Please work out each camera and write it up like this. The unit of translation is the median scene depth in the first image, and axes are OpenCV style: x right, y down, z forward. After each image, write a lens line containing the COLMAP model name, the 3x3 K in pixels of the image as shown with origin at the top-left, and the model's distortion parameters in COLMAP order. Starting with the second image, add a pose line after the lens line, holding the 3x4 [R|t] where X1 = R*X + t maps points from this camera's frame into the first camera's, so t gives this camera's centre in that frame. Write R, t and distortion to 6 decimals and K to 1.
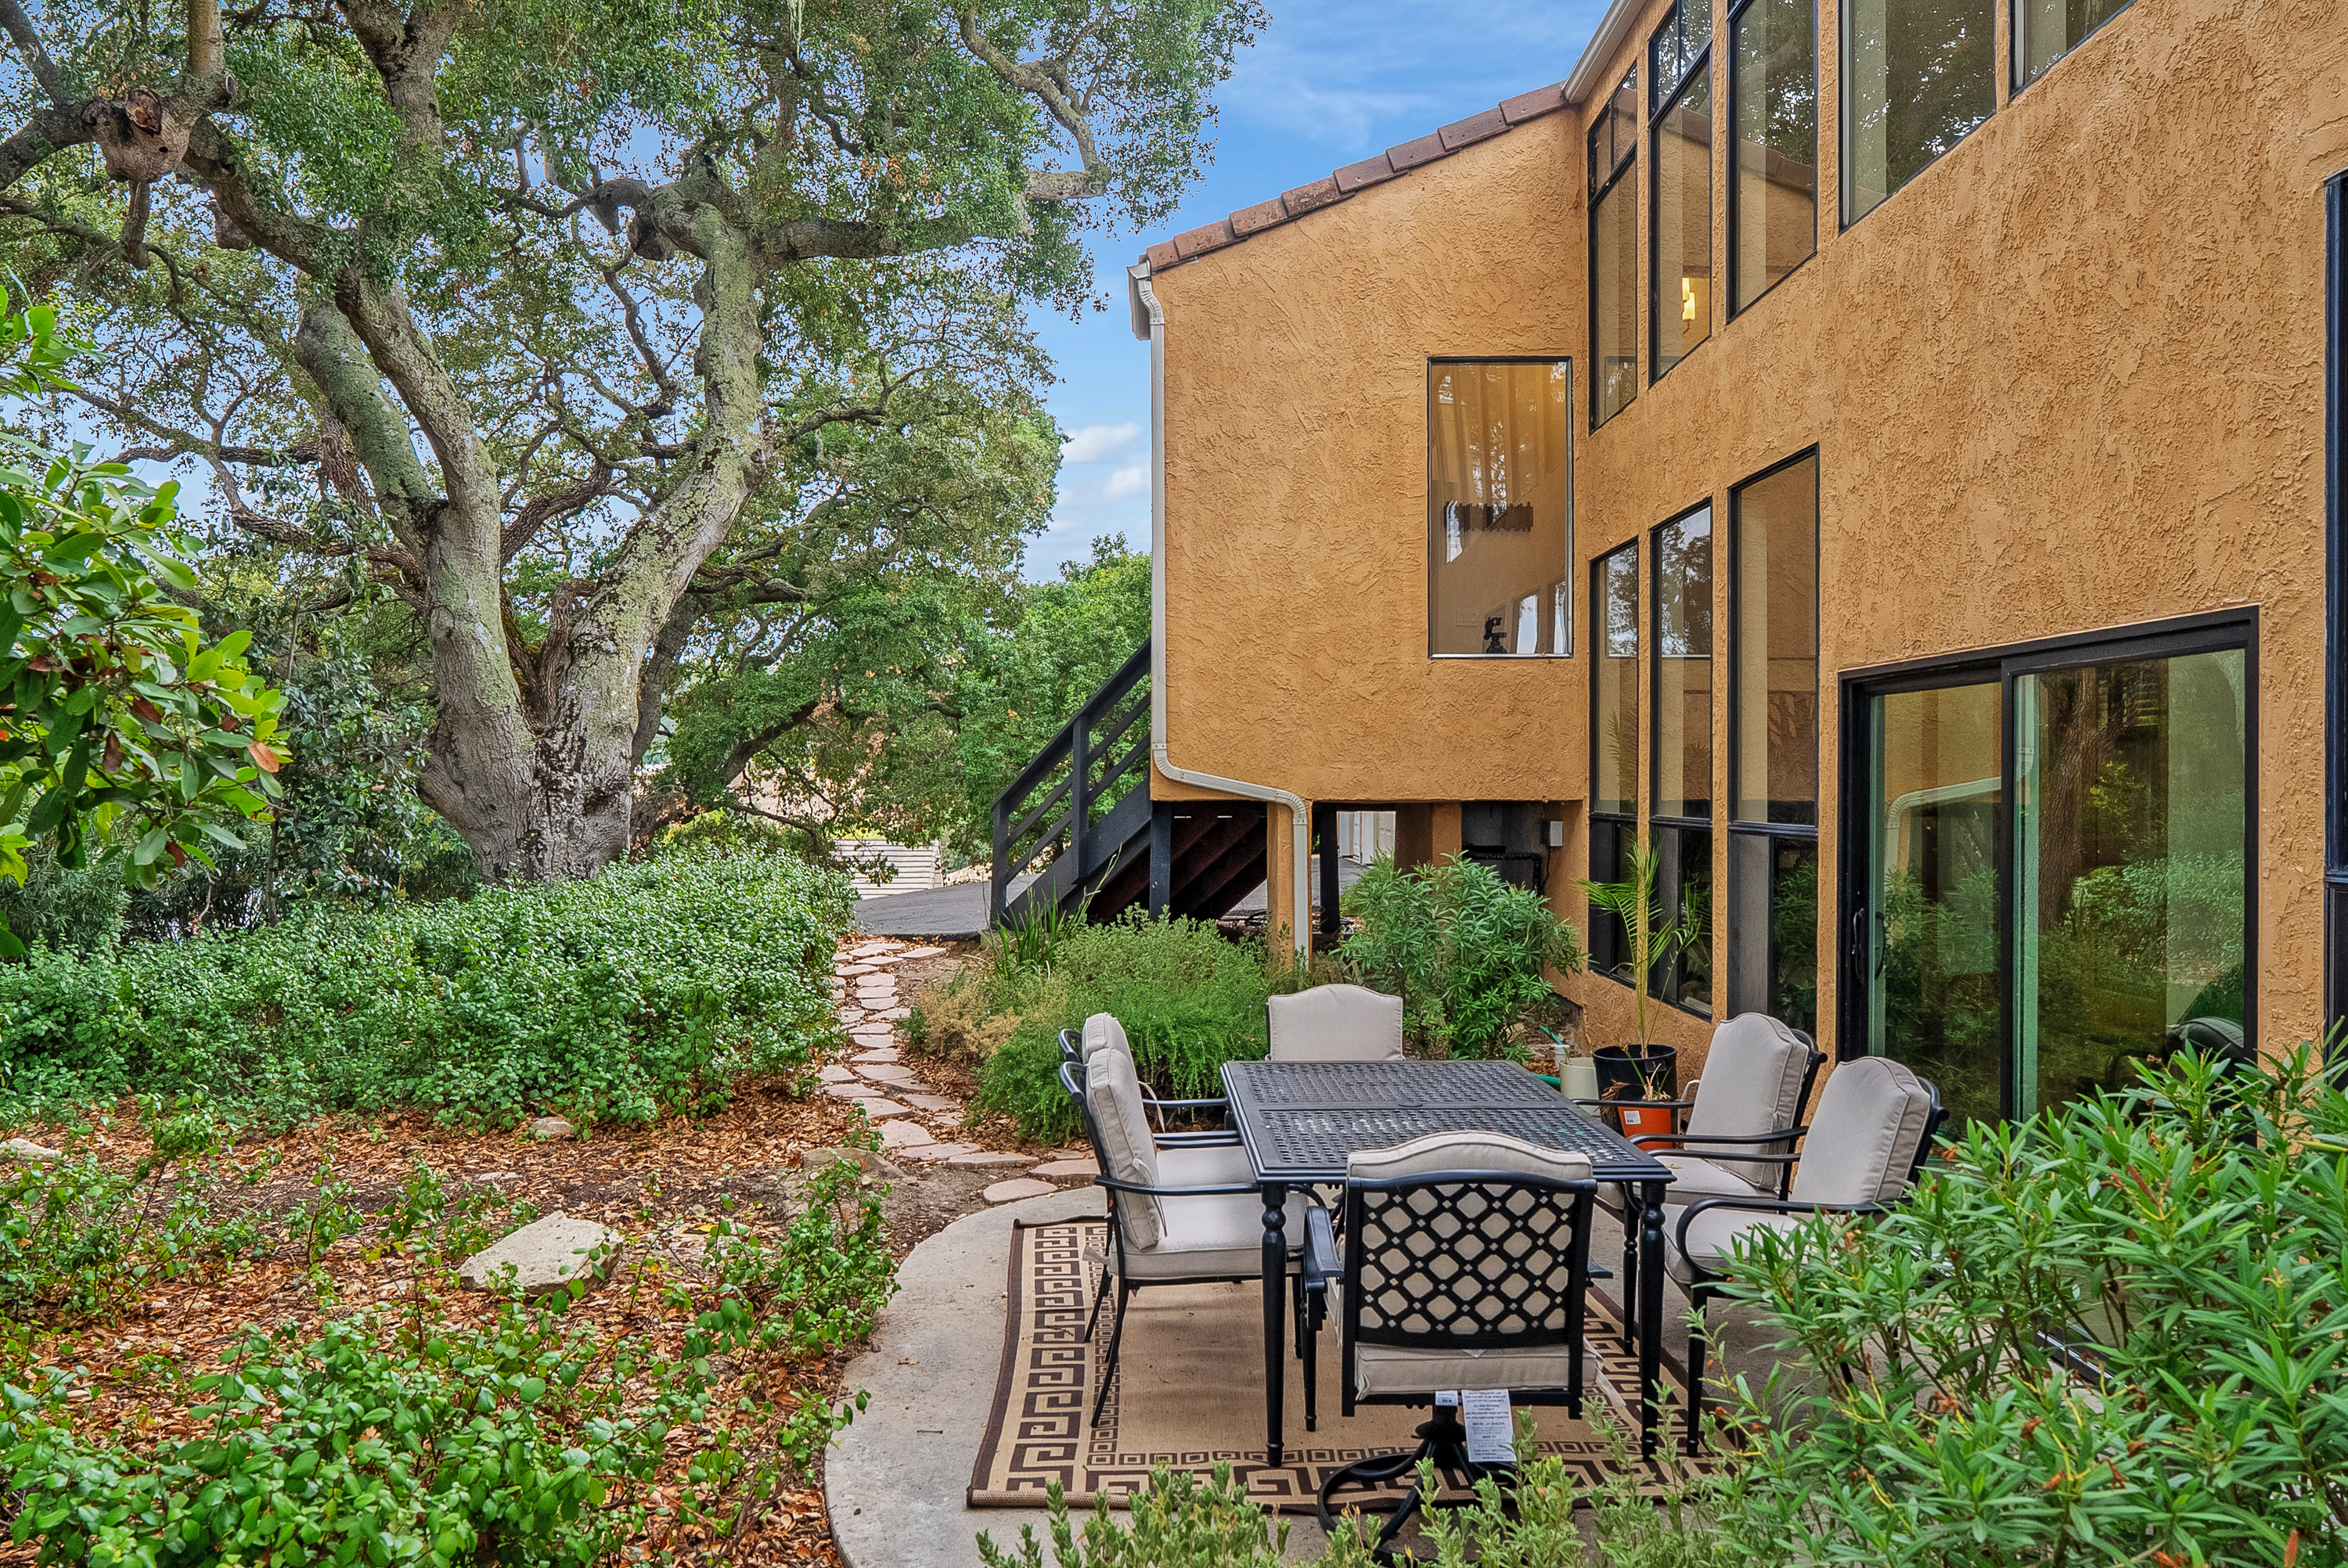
lens RADIAL K [[1656.6, 0, 1177.3], [0, 1656.6, 785.1], [0, 0, 1]] dist [0.004752, 0.000942]
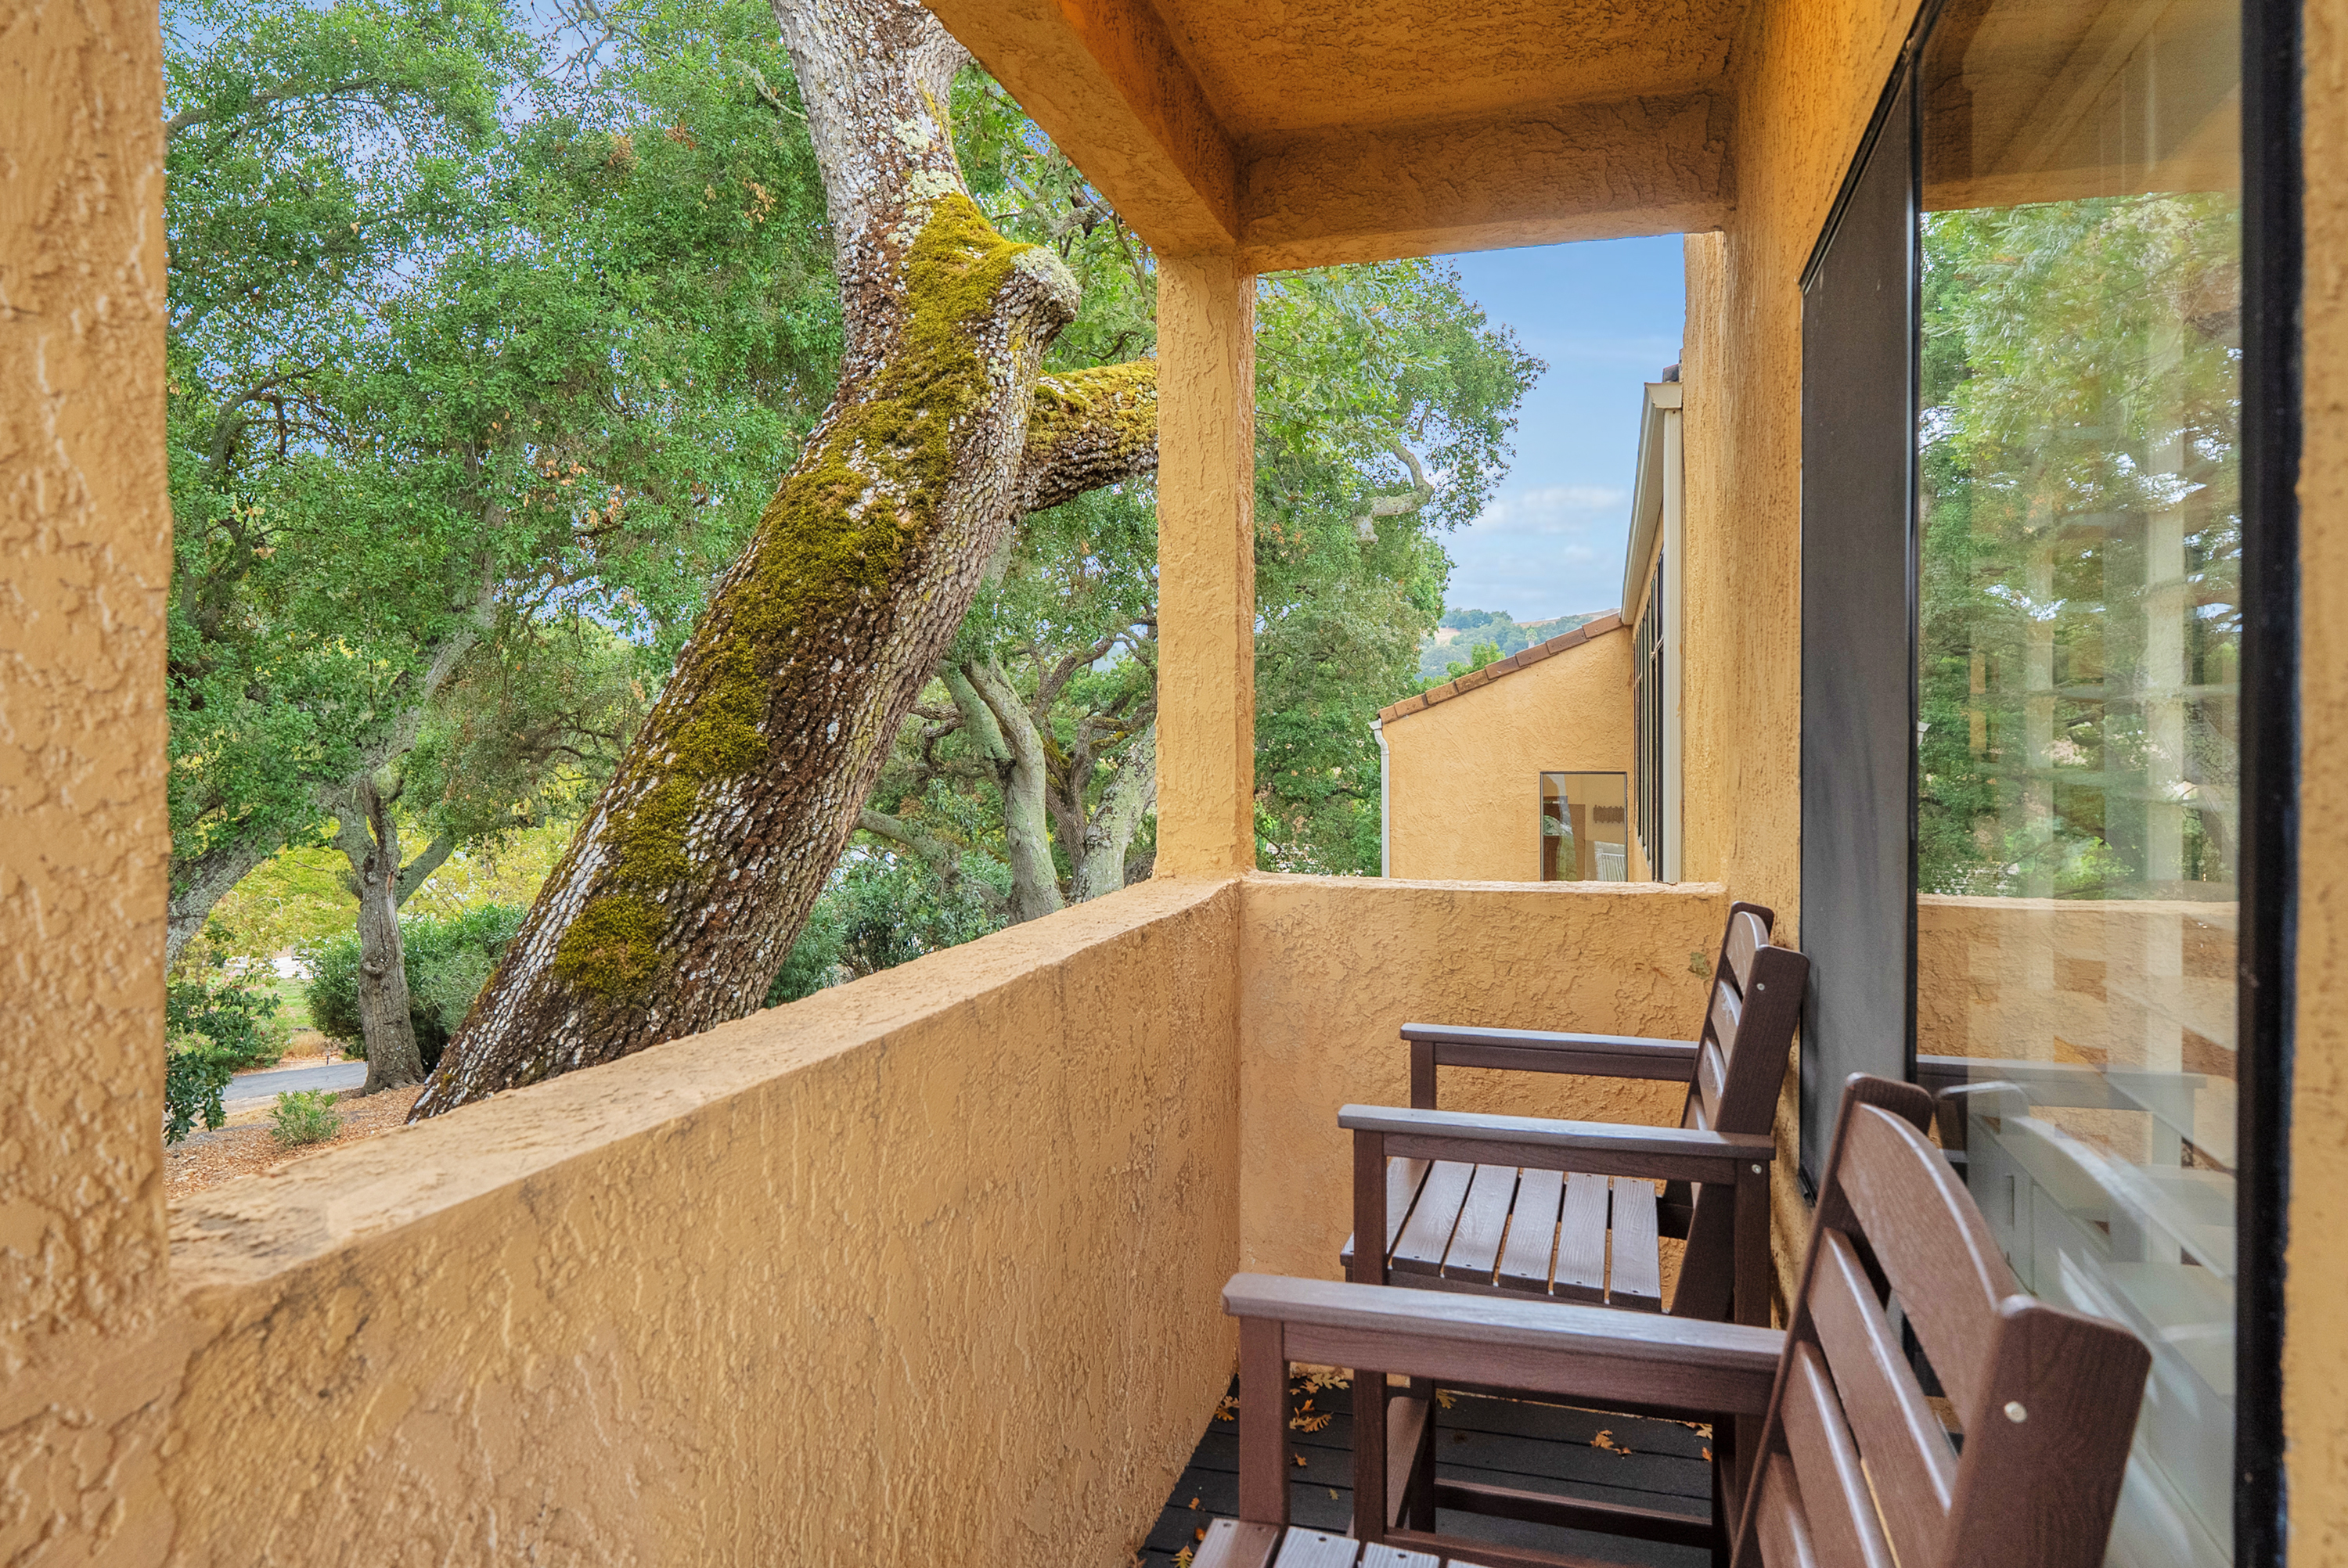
lens RADIAL K [[1495.7, 0, 1167.0], [0, 1495.7, 769.5], [0, 0, 1]] dist [0.000421, 0.000018]
pose [[0.955407, 0.006362, -0.295224, 0.174677], [-0.001480, 0.999858, 0.016757, -0.206771], [0.295288, -0.015573, 0.955281, -0.457946]]
